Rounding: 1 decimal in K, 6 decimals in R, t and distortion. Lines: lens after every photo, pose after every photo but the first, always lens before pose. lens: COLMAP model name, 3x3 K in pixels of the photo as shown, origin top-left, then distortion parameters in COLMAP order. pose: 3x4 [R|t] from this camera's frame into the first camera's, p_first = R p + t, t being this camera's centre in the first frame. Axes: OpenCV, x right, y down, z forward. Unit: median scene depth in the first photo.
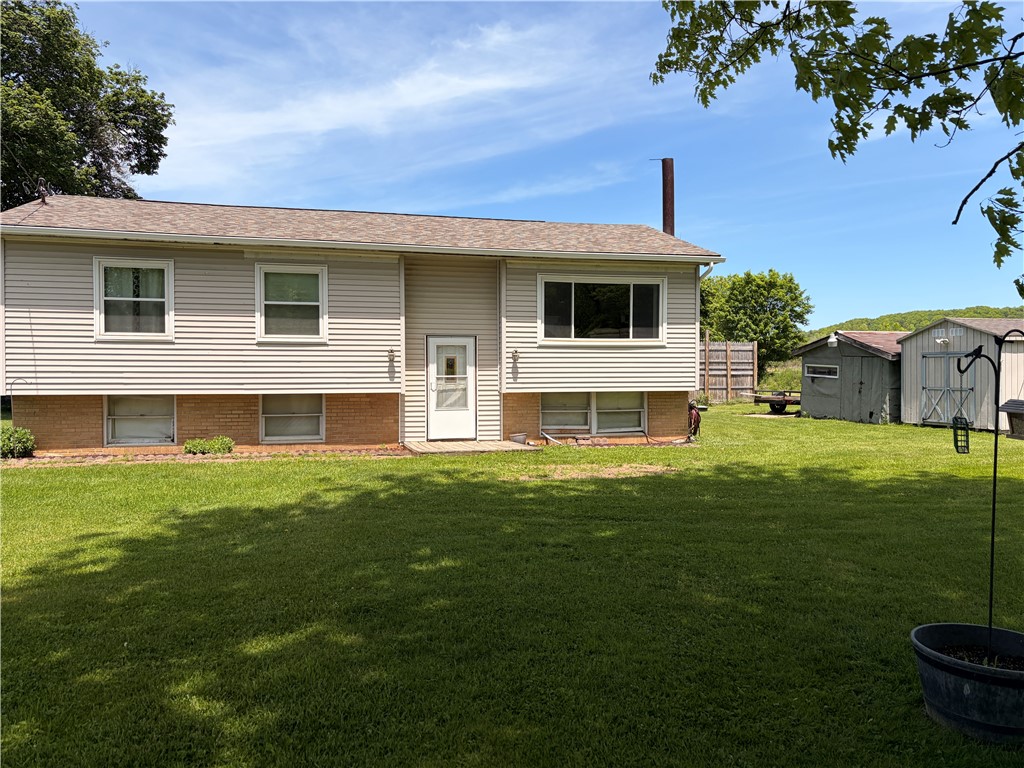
lens RADIAL K [[765.9, 0, 514.1], [0, 765.9, 389.3], [0, 0, 1]] dist [0.081402, -0.096451]
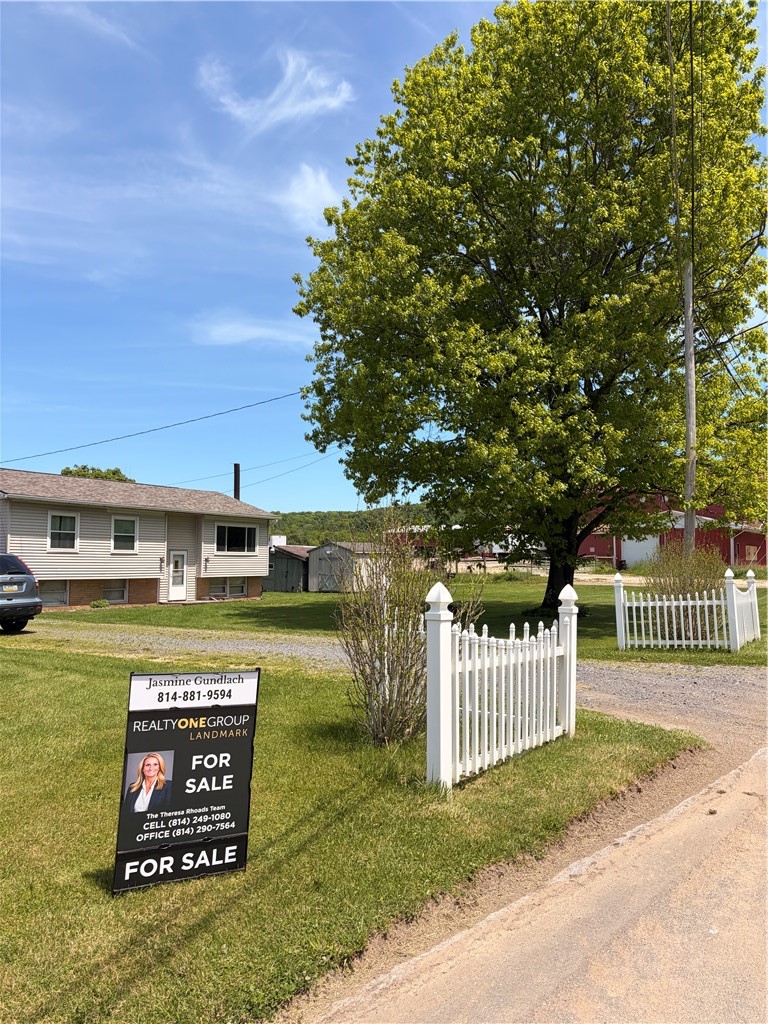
lens RADIAL K [[765.9, 0, 384.0], [0, 765.9, 512.0], [0, 0, 1]] dist [0.081402, -0.096451]
pose [[0.727677, 0.052201, 0.683930, -1.125332], [0.005123, 0.996658, -0.081521, 0.000467], [-0.685900, 0.062825, 0.724978, -0.916318]]
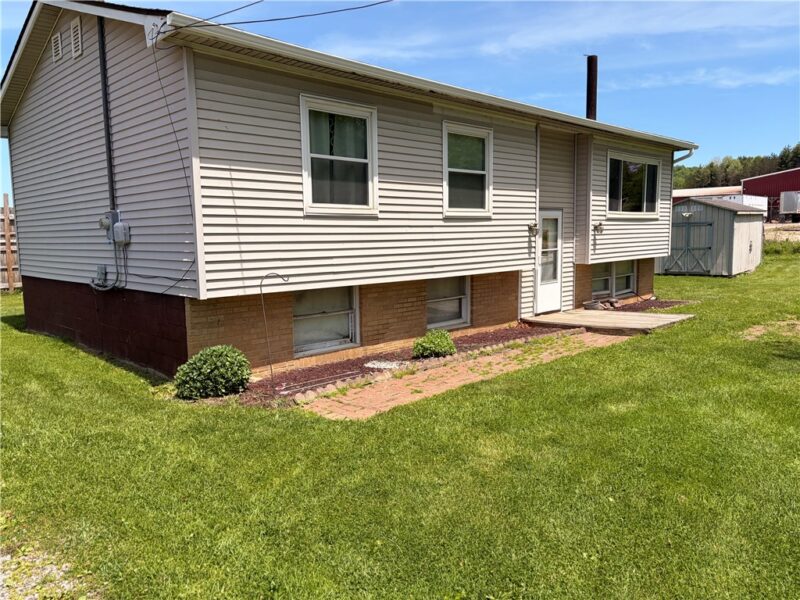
lens RADIAL K [[598.3, 0, 401.6], [0, 598.3, 304.1], [0, 0, 1]] dist [0.081402, -0.096451]
pose [[0.863634, -0.071253, 0.499059, -0.658285], [0.025764, 0.994906, 0.097463, -0.028516], [-0.503461, -0.071314, 0.861070, 0.415892]]
